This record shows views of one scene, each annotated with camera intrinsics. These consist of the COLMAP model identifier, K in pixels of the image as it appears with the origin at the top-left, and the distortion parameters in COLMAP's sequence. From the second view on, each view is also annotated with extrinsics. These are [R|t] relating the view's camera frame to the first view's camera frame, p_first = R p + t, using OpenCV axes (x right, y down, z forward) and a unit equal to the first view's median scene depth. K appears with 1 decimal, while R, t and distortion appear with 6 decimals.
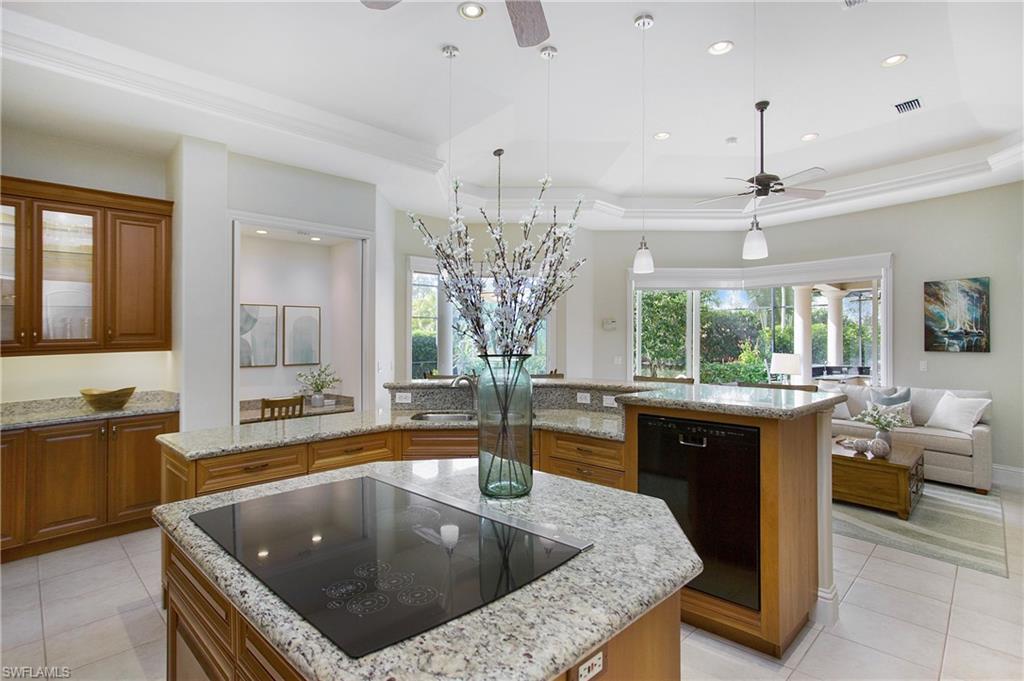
lens RADIAL K [[518.3, 0, 521.4], [0, 518.3, 338.2], [0, 0, 1]] dist [-0.030585, 0.011552]
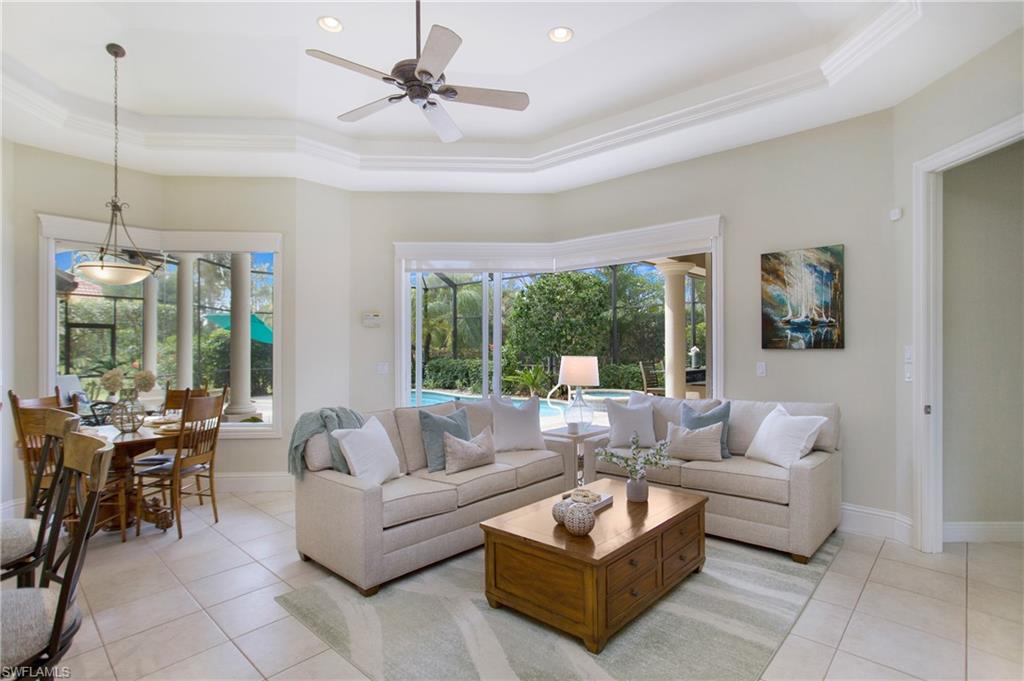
lens RADIAL K [[546.7, 0, 509.6], [0, 546.7, 348.9], [0, 0, 1]] dist [-0.001665, 0.000311]
pose [[0.997020, -0.016726, 0.075313, 0.379832], [0.015552, 0.999749, 0.016141, 0.007657], [-0.075564, -0.014922, 0.997029, 0.255078]]
